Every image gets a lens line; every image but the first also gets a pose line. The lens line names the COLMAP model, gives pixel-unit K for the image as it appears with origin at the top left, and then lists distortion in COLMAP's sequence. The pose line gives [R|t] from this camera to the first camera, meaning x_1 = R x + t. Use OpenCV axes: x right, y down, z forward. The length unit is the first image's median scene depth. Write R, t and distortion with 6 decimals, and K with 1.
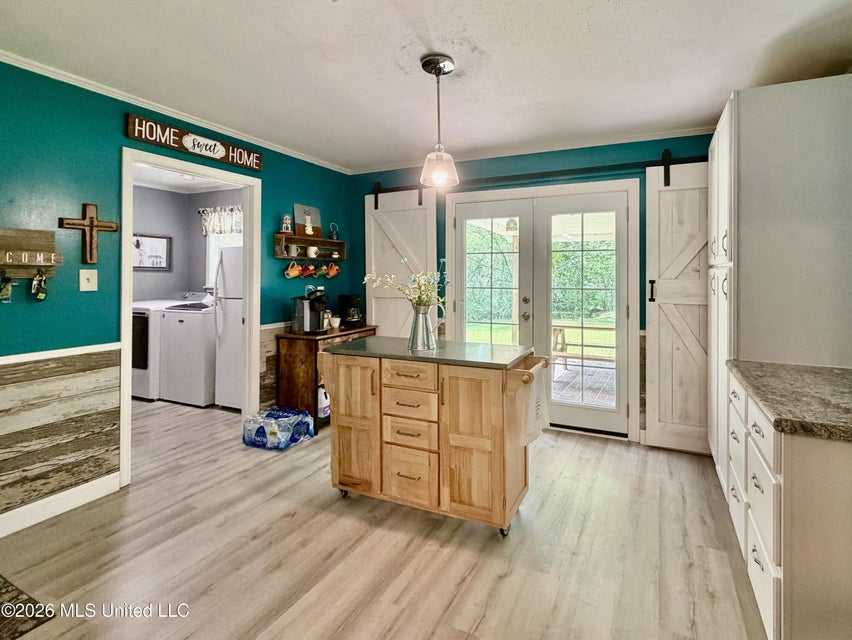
lens RADIAL K [[408.4, 0, 426.0], [0, 408.4, 320.0], [0, 0, 1]] dist [0.000089, -0.000215]
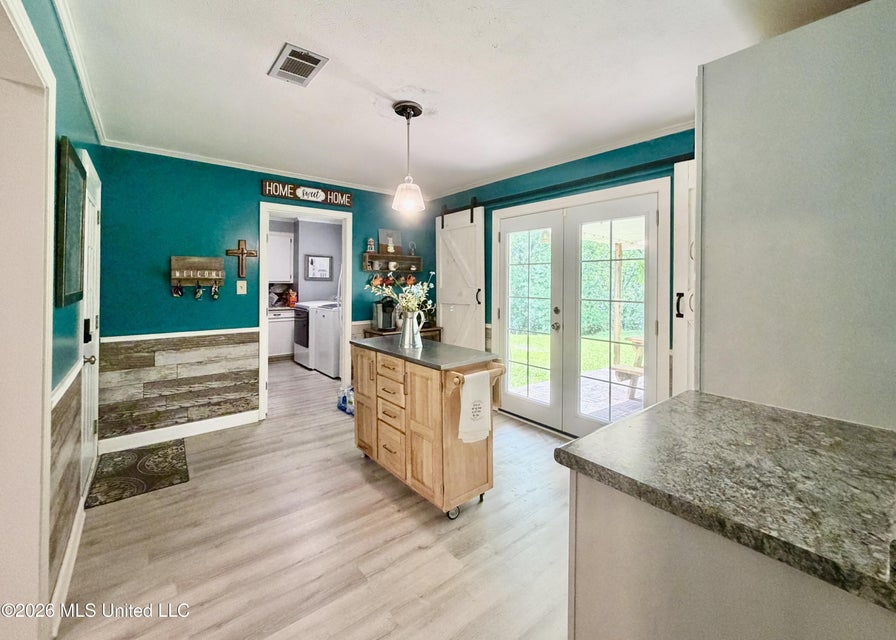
lens RADIAL K [[371.5, 0, 447.5], [0, 371.5, 327.9], [0, 0, 1]] dist [0.000914, -0.000018]
pose [[0.883008, 0.059931, -0.465516, 0.529725], [-0.052844, 0.998202, 0.028272, -0.020892], [0.466374, -0.000365, 0.884588, 0.076654]]
